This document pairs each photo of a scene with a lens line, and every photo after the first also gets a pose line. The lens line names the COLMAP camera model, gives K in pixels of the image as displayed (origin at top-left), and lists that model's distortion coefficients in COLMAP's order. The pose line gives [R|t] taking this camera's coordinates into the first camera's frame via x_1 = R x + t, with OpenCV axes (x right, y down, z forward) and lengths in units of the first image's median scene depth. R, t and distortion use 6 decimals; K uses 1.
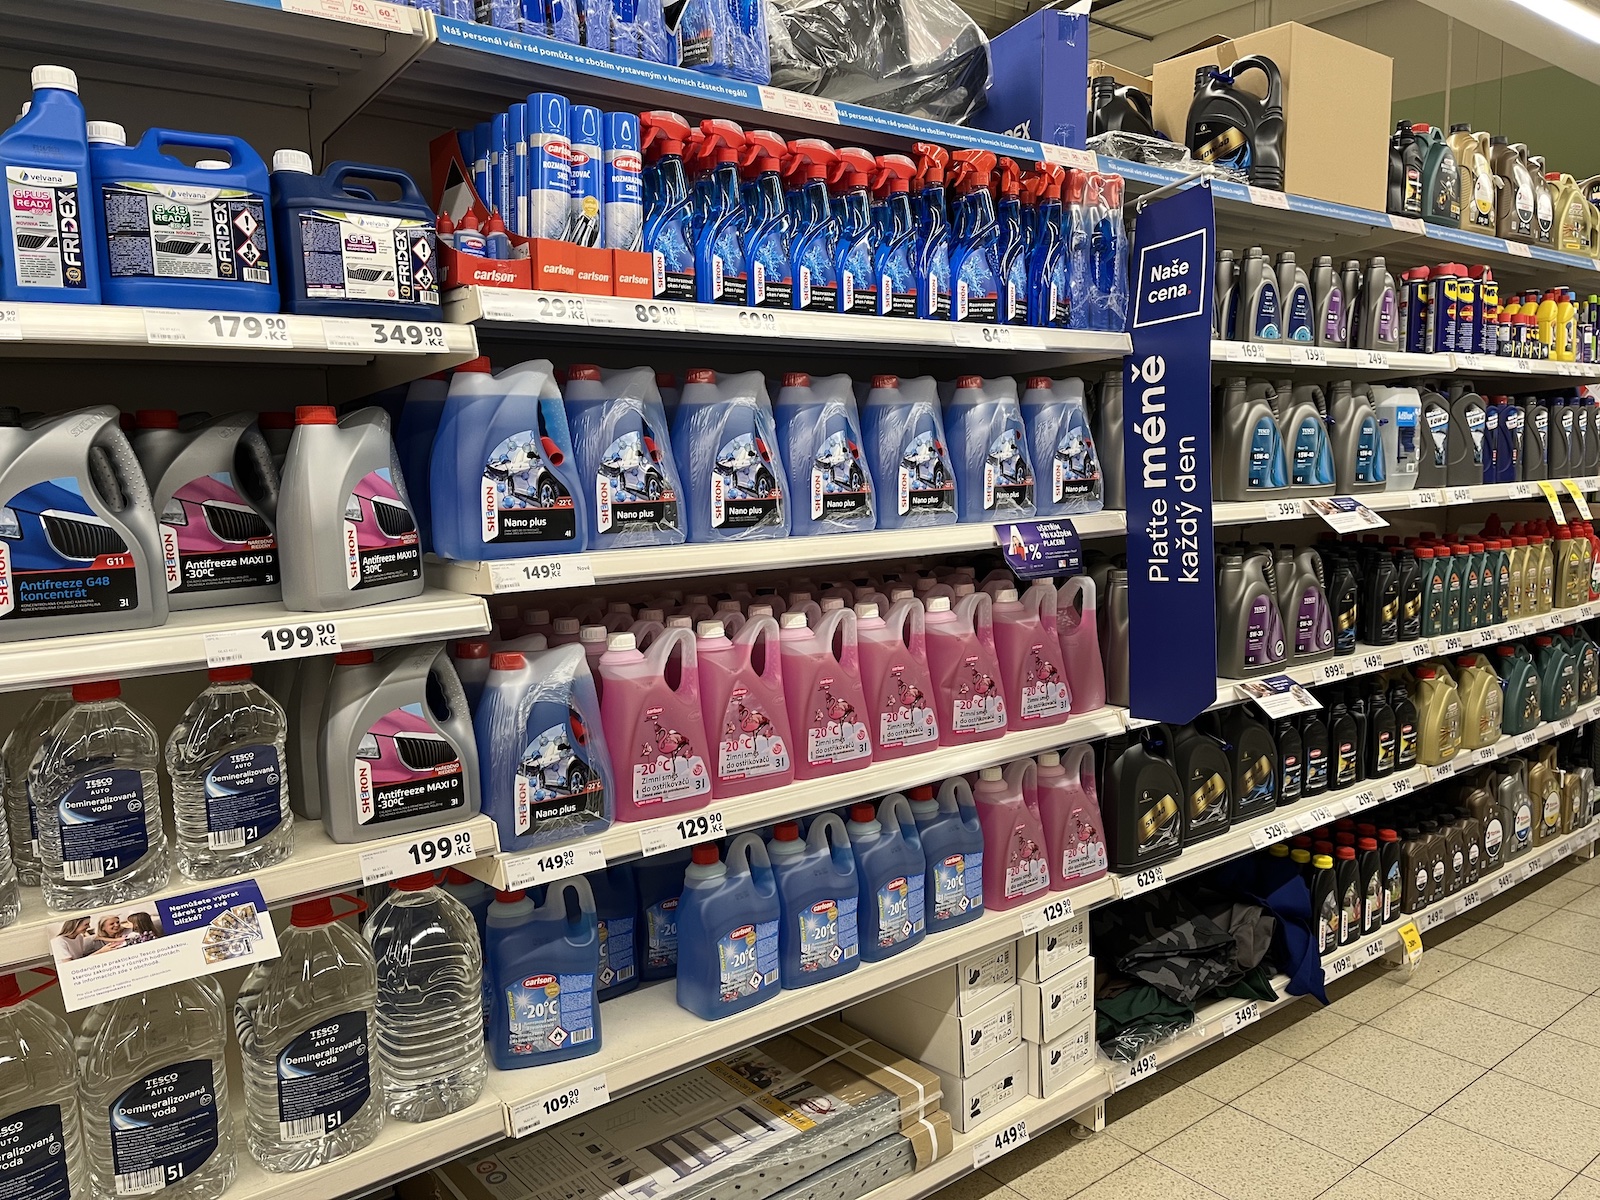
lens RADIAL K [[1215.5, 0, 800.0], [0, 1215.5, 600.0], [0, 0, 1]] dist [0.068722, -0.111743]
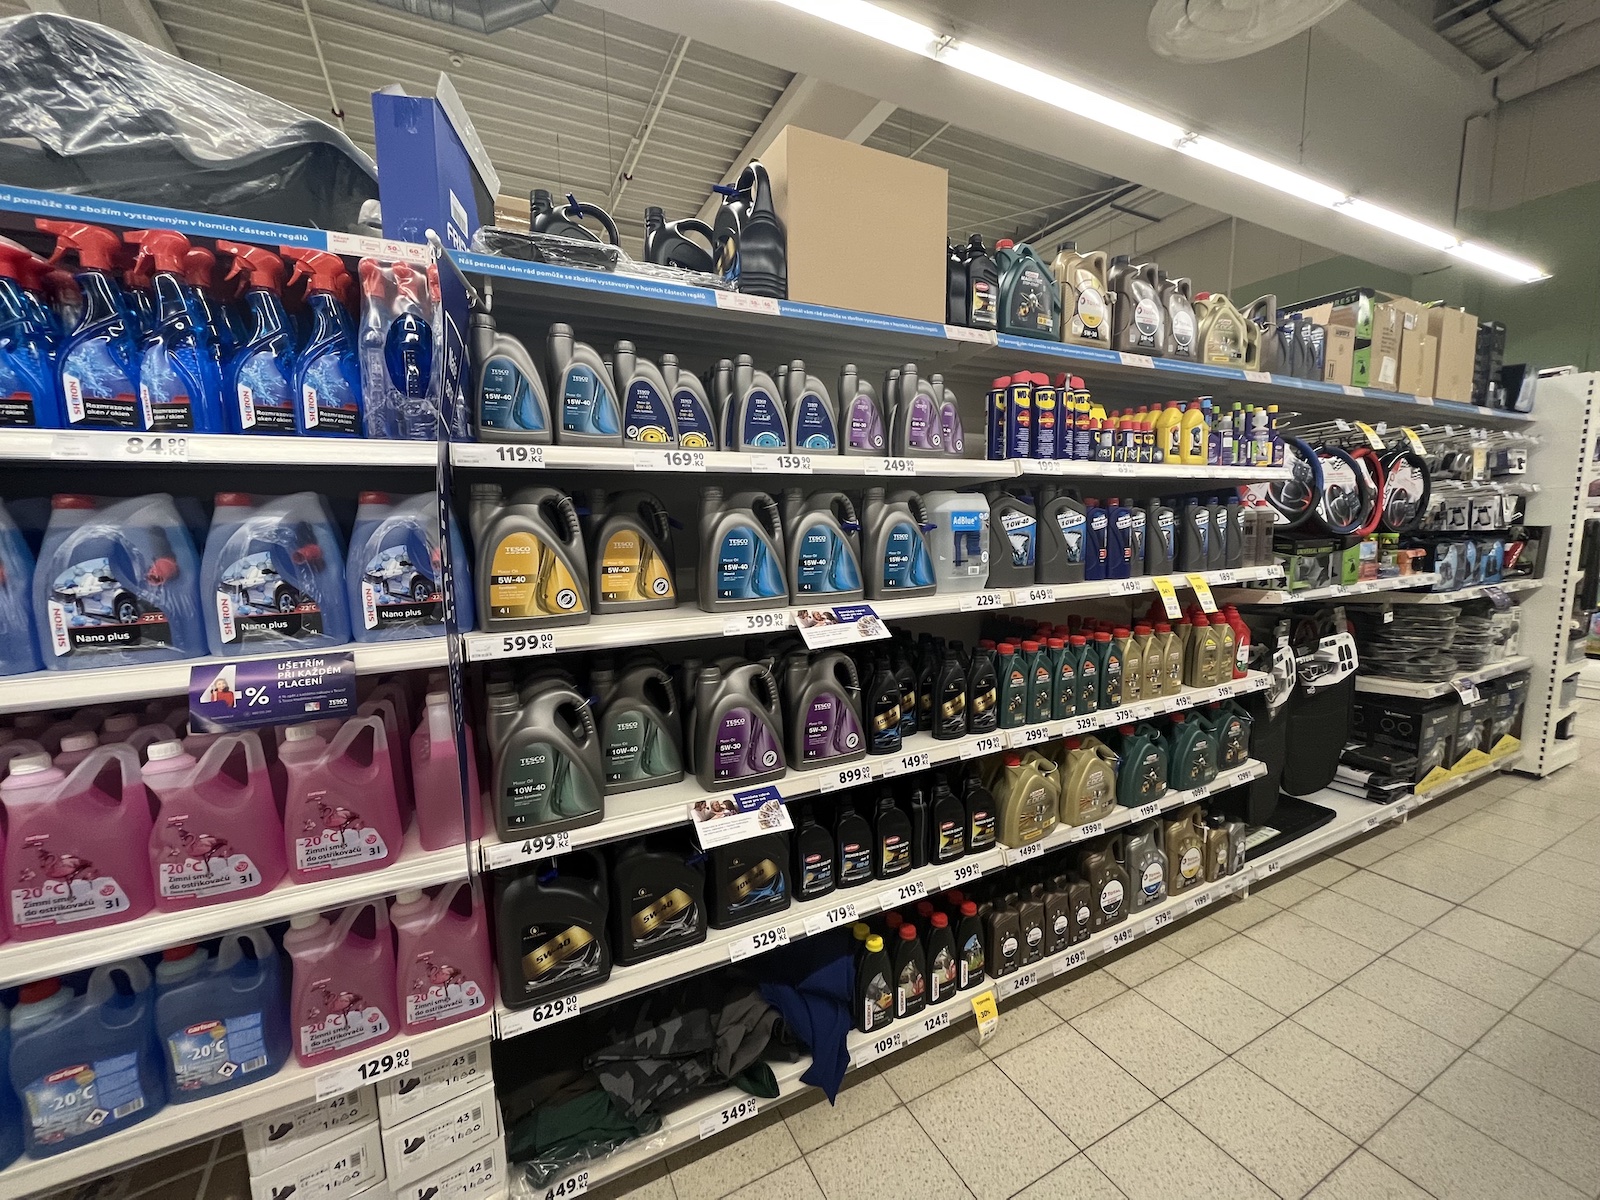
lens RADIAL K [[646.1, 0, 799.9], [0, 646.1, 607.3], [0, 0, 1]] dist [-0.007131, -0.000263]
pose [[0.981586, 0.018401, -0.190131, 0.449093], [-0.017179, 0.999820, 0.008073, -0.077122], [0.190246, -0.004659, 0.981725, 0.429419]]
